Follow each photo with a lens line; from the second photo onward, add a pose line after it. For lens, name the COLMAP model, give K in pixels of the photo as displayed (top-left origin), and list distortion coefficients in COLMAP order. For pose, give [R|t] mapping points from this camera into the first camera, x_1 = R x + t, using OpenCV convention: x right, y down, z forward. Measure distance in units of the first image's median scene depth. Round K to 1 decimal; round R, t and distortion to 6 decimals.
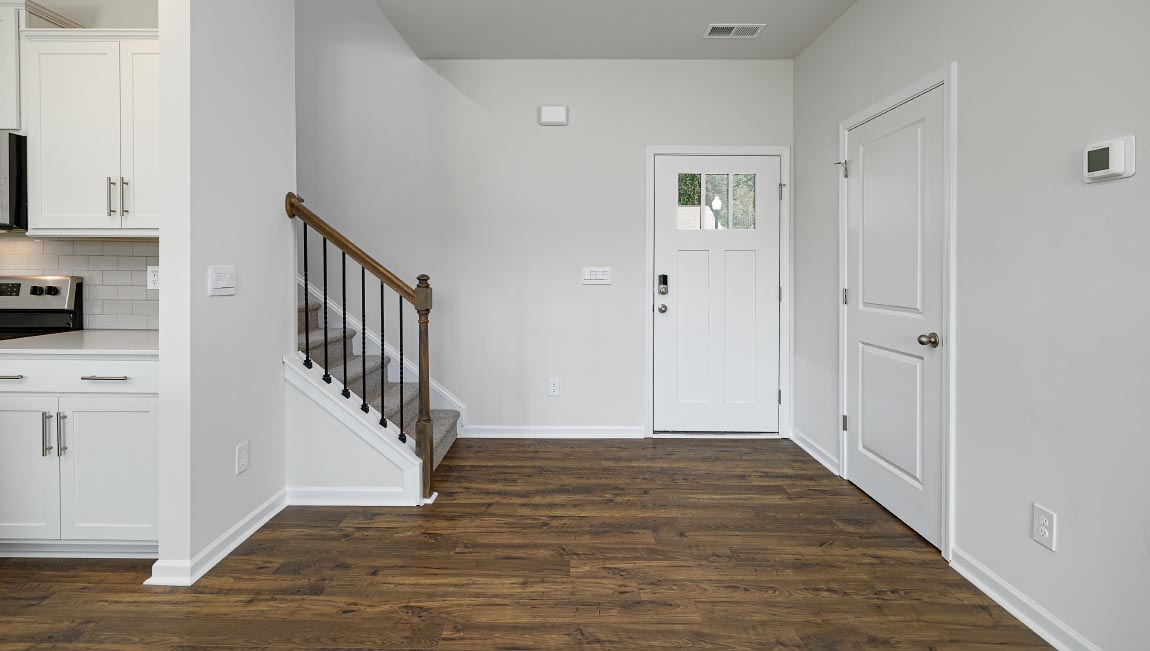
lens RADIAL K [[546.8, 0, 580.0], [0, 546.8, 284.0], [0, 0, 1]] dist [0.002053, -0.000708]
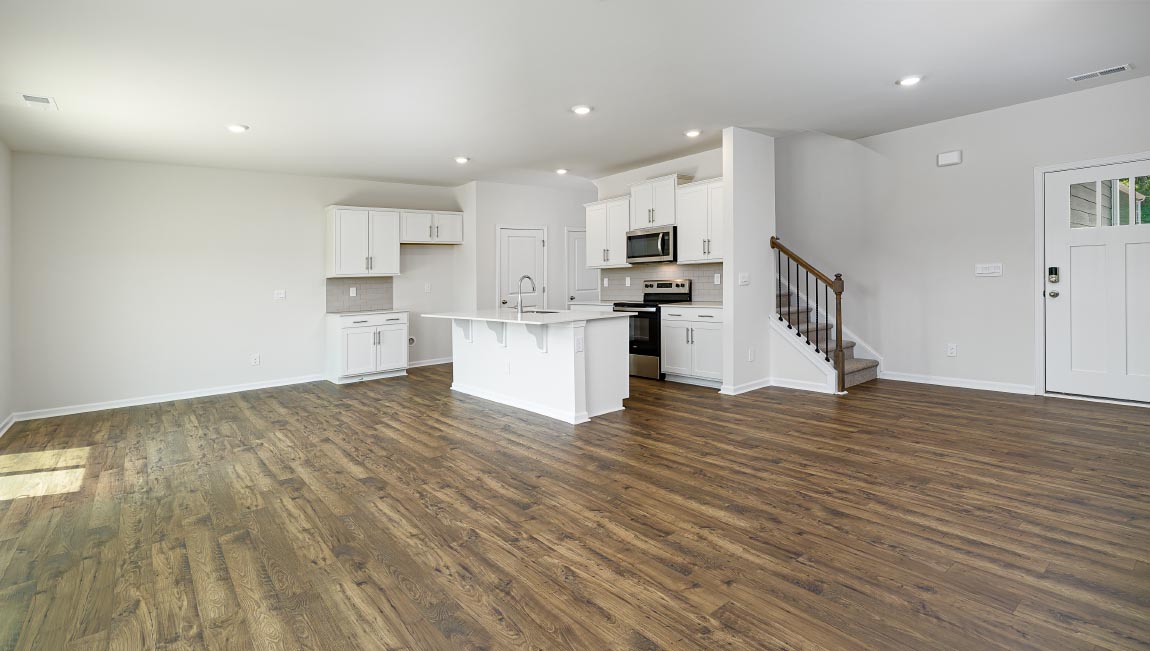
lens RADIAL K [[530.3, 0, 558.6], [0, 530.3, 305.7], [0, 0, 1]] dist [-0.000304, 0.000113]
pose [[0.616808, 0.011196, -0.787034, 0.555282], [0.014001, 0.999585, 0.025193, 0.033920], [0.786989, -0.026558, 0.616395, -0.882075]]
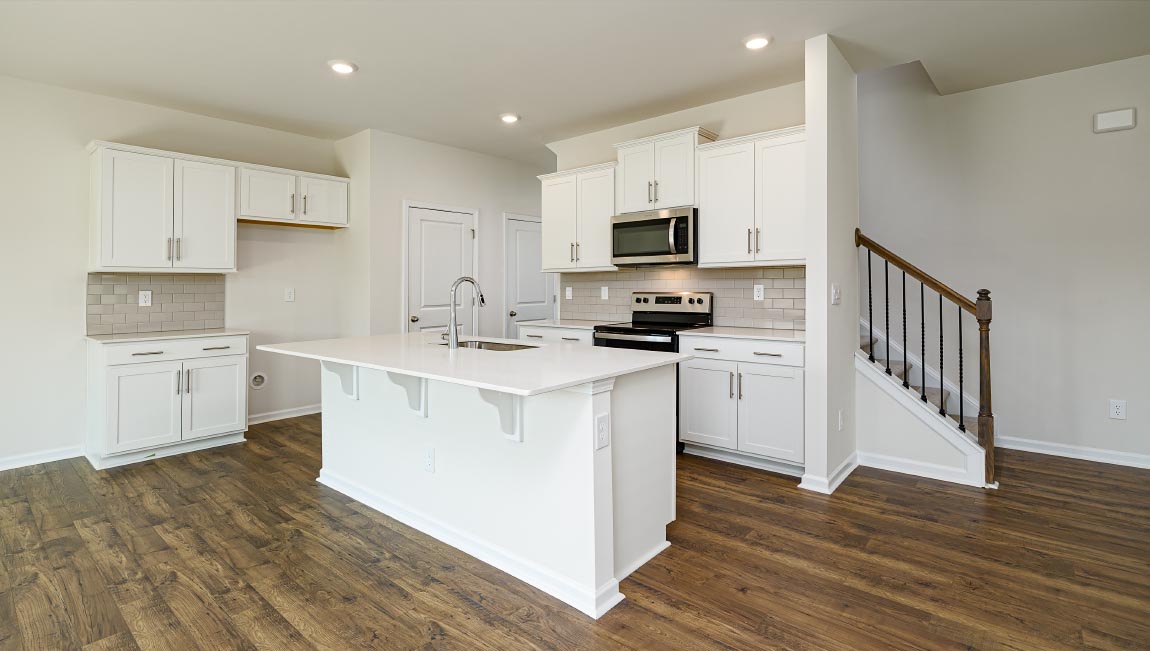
lens RADIAL K [[554.9, 0, 557.0], [0, 554.9, 290.6], [0, 0, 1]] dist [-0.001726, 0.000989]
pose [[0.748286, -0.007076, -0.663338, -0.184277], [-0.007782, 0.999781, -0.019444, 0.015755], [0.663330, 0.019712, 0.748067, -0.478162]]
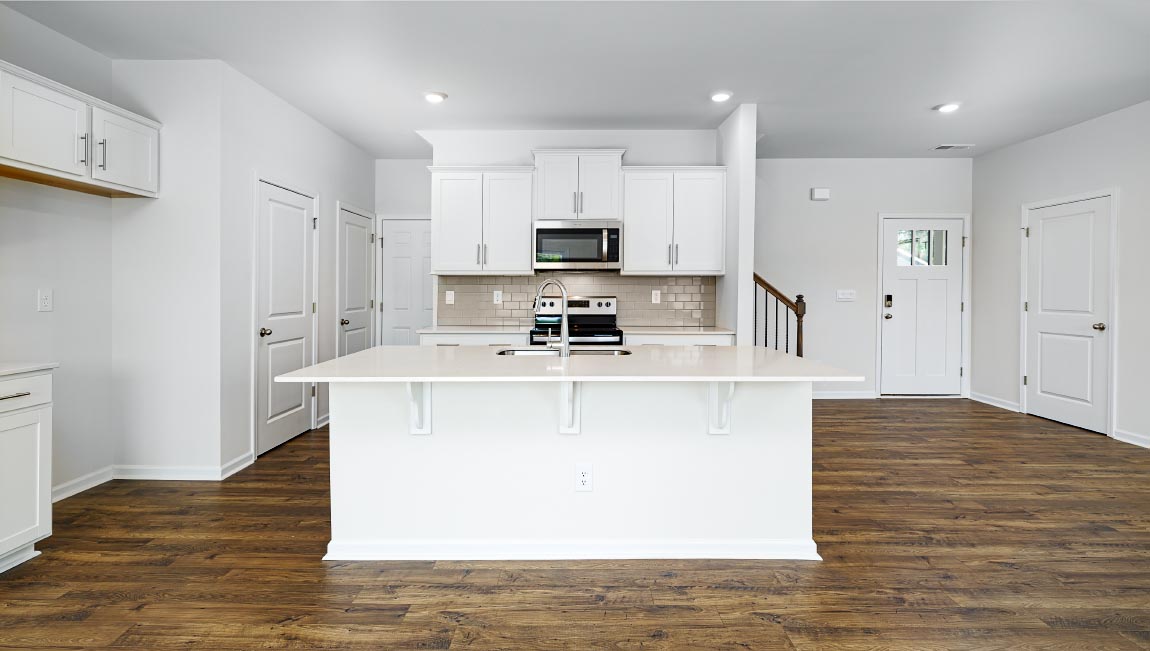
lens RADIAL K [[545.2, 0, 573.0], [0, 545.2, 310.6], [0, 0, 1]] dist [-0.001478, -0.000215]
pose [[0.999981, -0.005049, 0.003568, -1.033300], [0.005028, 0.999970, 0.005856, 0.020701], [-0.003598, -0.005838, 0.999976, -0.769175]]
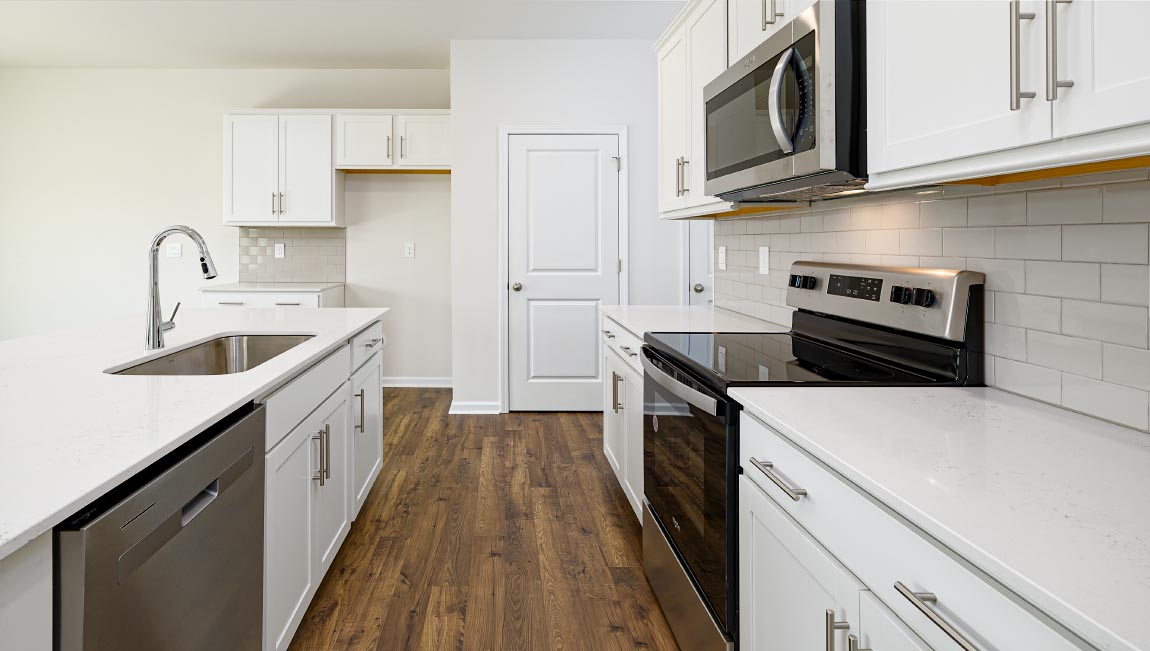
lens RADIAL K [[552.4, 0, 498.4], [0, 552.4, 240.9], [0, 0, 1]] dist [0.003147, 0.000560]
pose [[-0.000069, -0.008636, -0.999963, -0.431082], [-0.034184, 0.999378, -0.008628, -0.021233], [0.999416, 0.034183, -0.000364, 0.576502]]
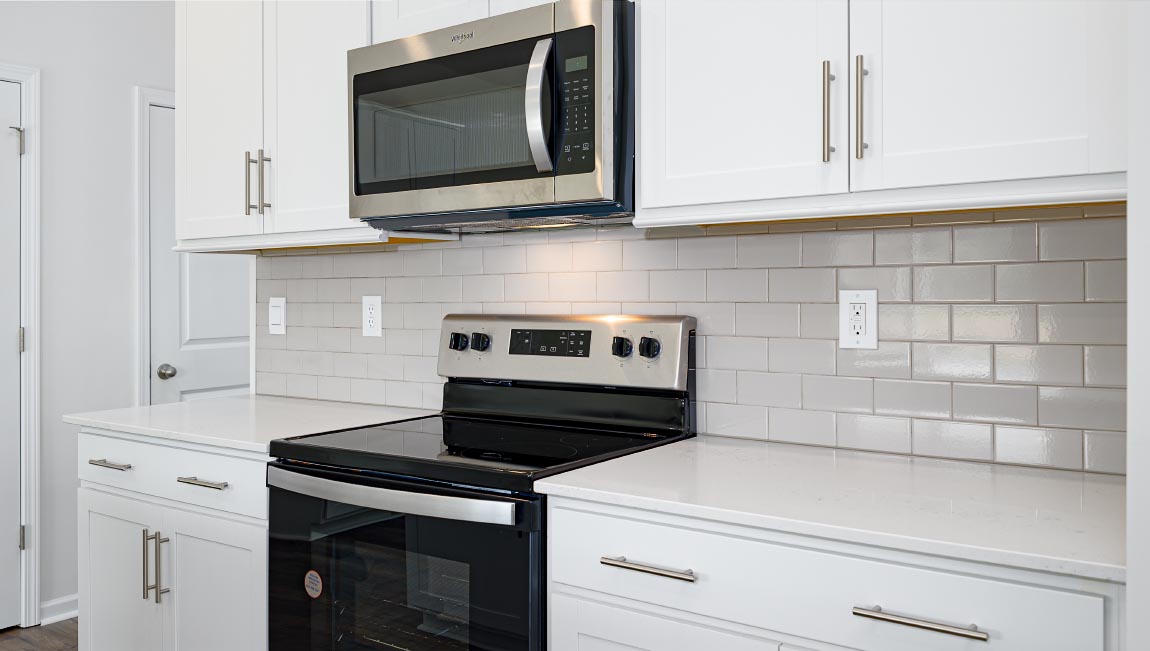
lens RADIAL K [[952.9, 0, 556.7], [0, 952.9, 293.5], [0, 0, 1]] dist [0.043451, -0.005161]
pose [[0.801609, -0.012586, -0.597717, -0.523990], [-0.004152, 0.999637, -0.026618, -0.010822], [0.597835, 0.023819, 0.801265, 0.301583]]
